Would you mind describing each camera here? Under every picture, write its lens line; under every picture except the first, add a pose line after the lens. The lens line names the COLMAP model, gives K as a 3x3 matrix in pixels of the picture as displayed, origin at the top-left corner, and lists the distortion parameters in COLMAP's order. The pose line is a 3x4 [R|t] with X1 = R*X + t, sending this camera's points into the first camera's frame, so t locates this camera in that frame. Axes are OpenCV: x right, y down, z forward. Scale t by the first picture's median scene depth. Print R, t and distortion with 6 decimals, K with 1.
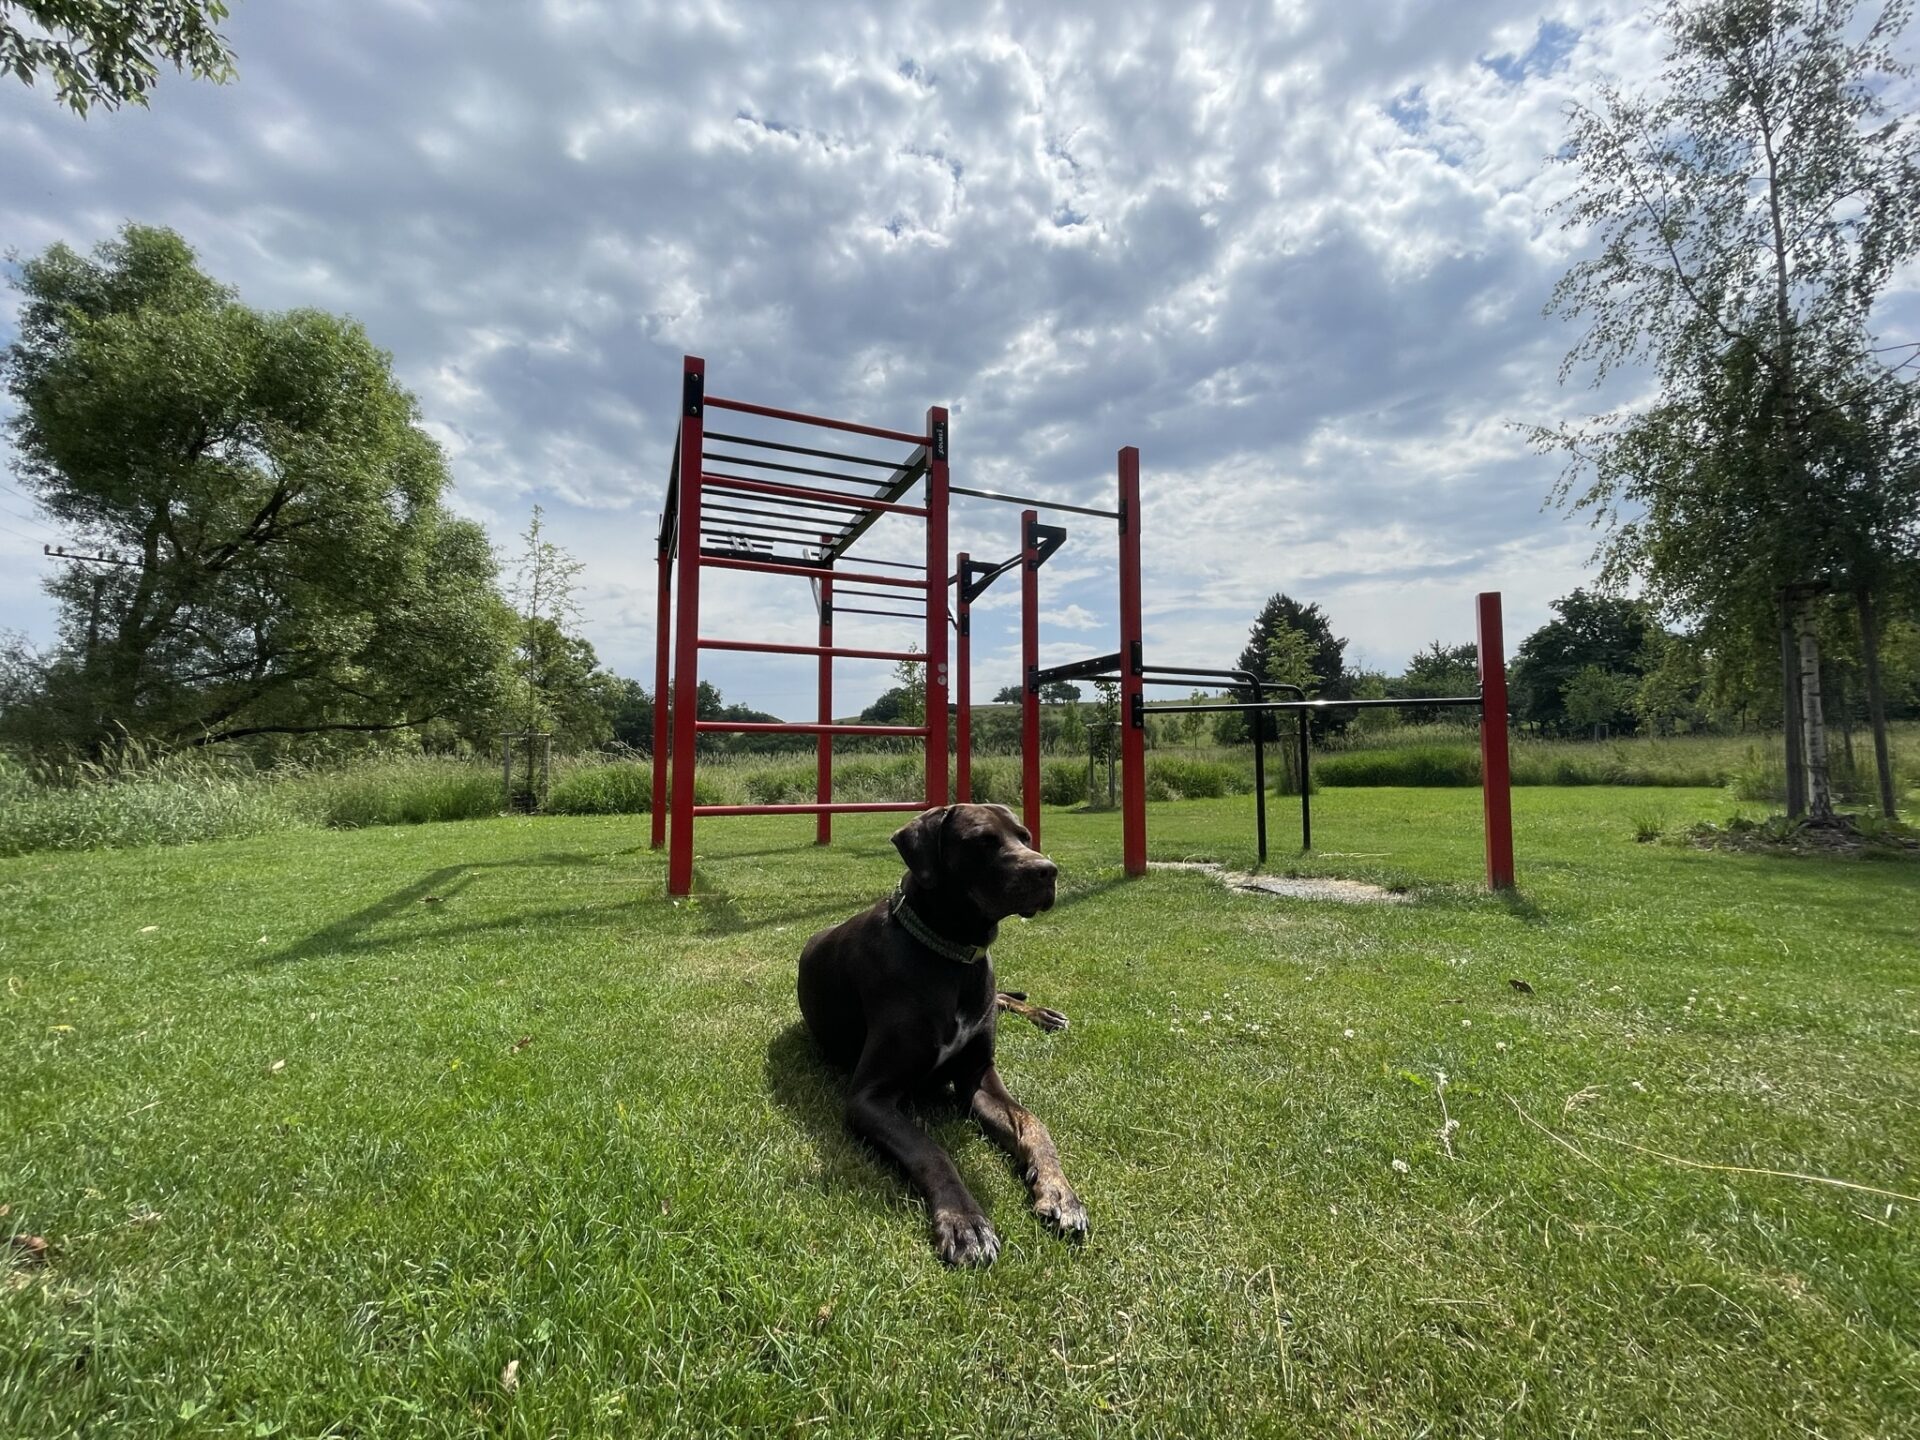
lens RADIAL K [[775.1, 0, 967.5], [0, 775.1, 686.5], [0, 0, 1]] dist [-0.001977, -0.000181]
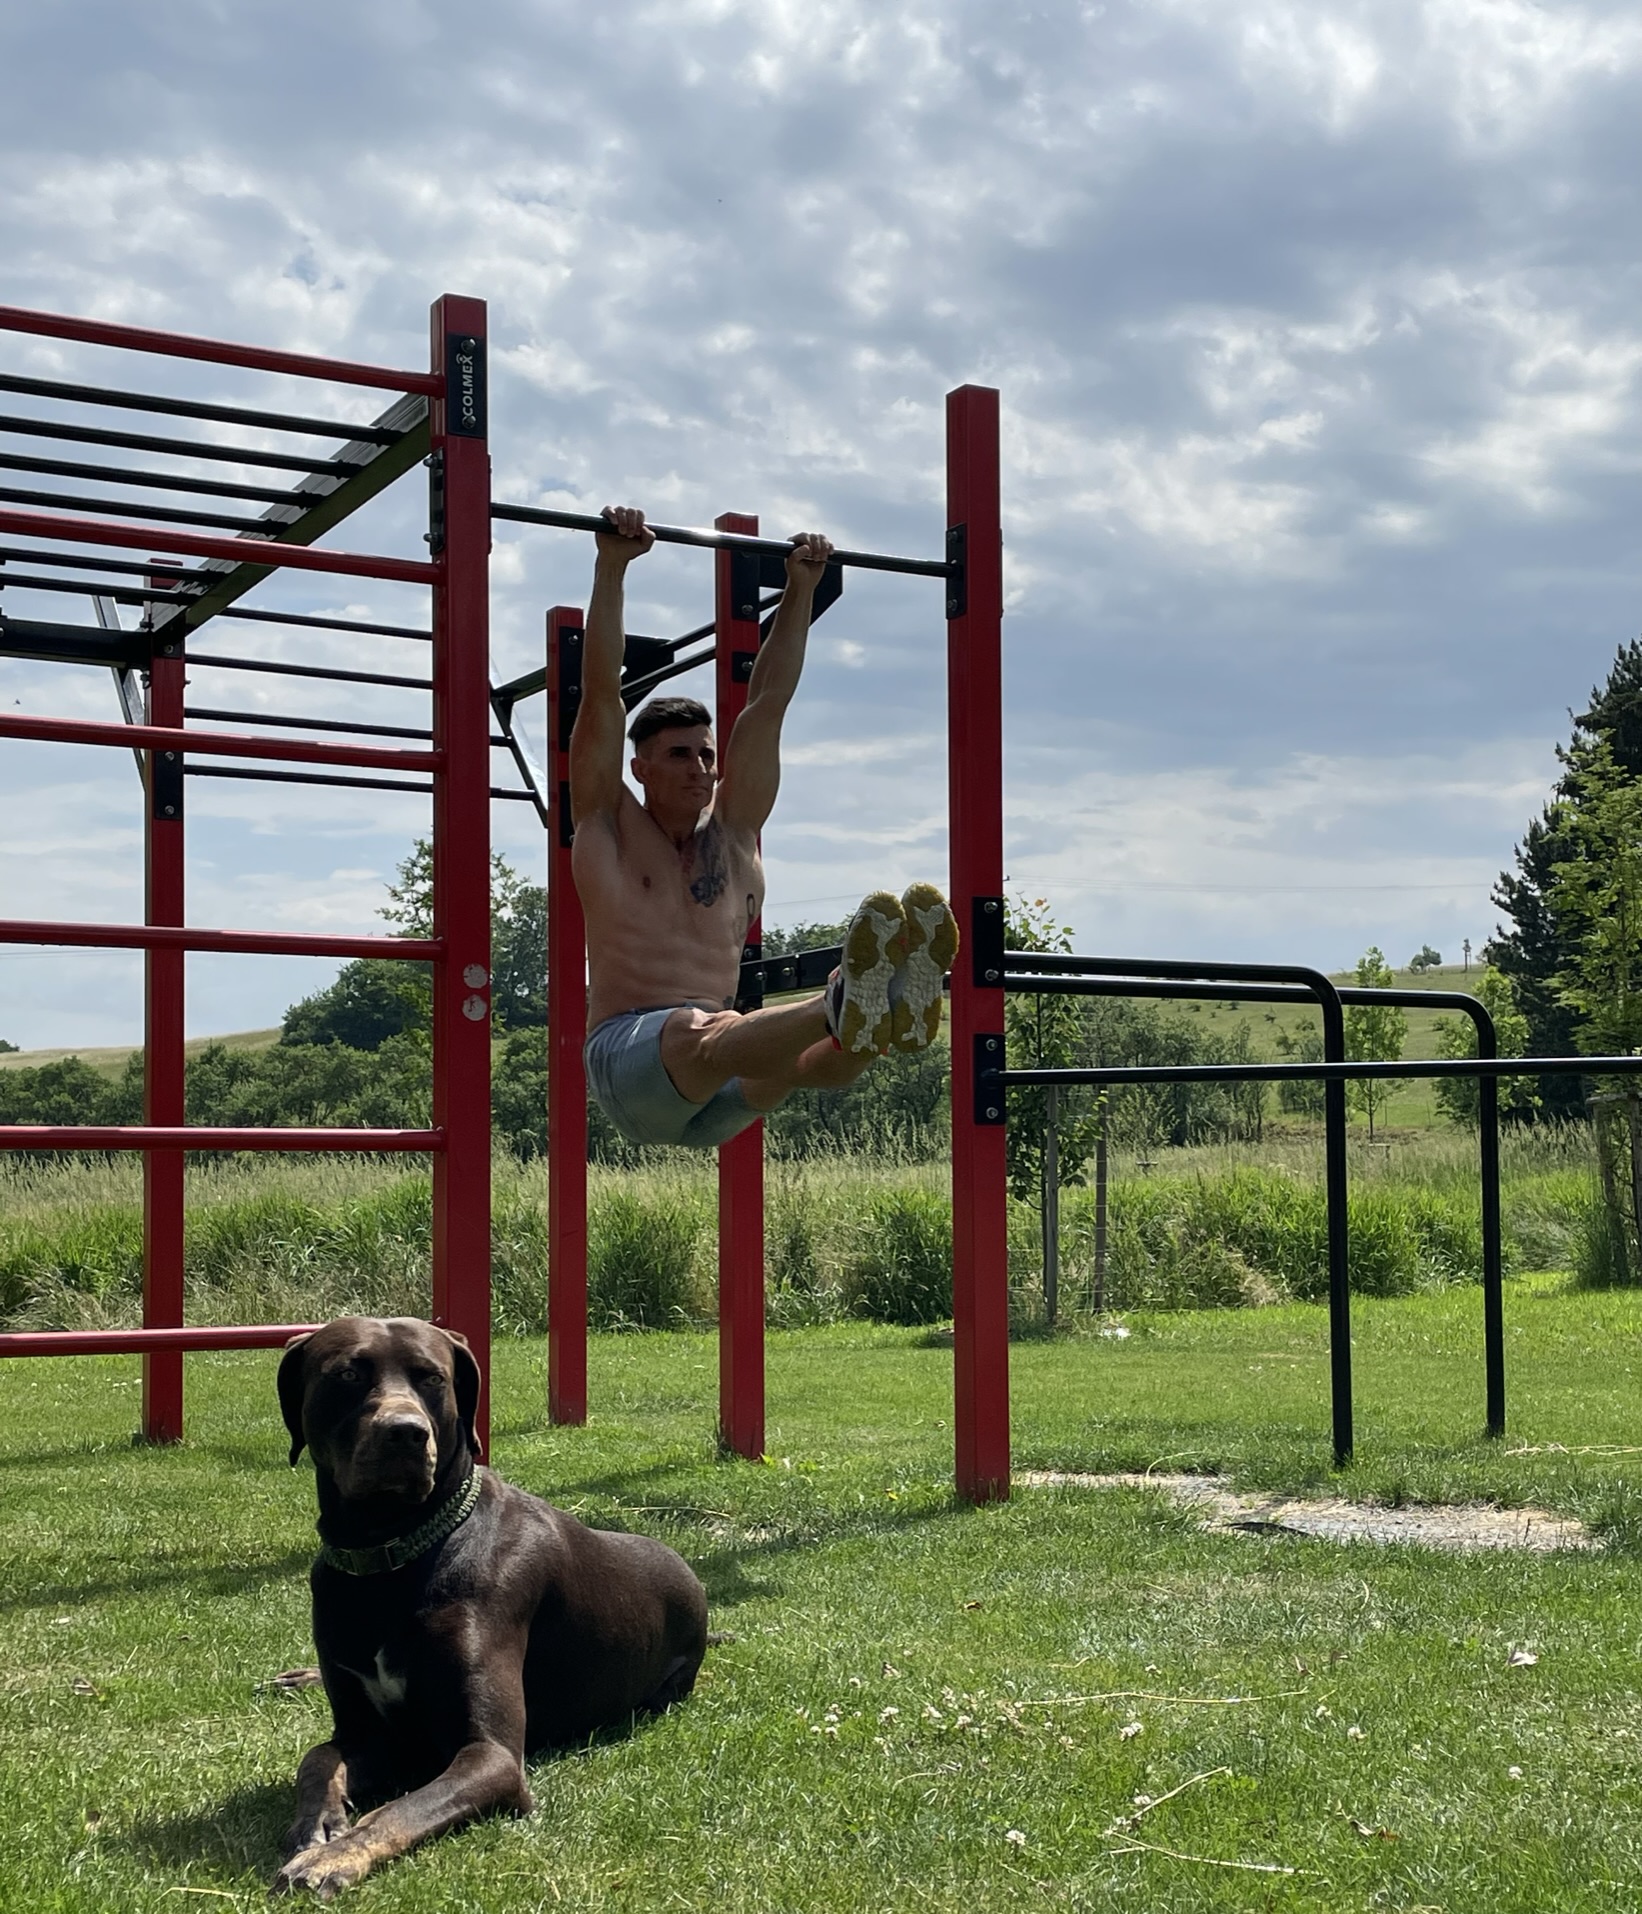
lens RADIAL K [[2573.7, 0, 821.3], [0, 2573.7, 1011.2], [0, 0, 1]] dist [0.007955, 0.034534]
pose [[0.997608, -0.000325, 0.069130, 0.044918], [-0.001824, 0.999517, 0.031020, -0.039398], [-0.069106, -0.031072, 0.997125, -0.254906]]
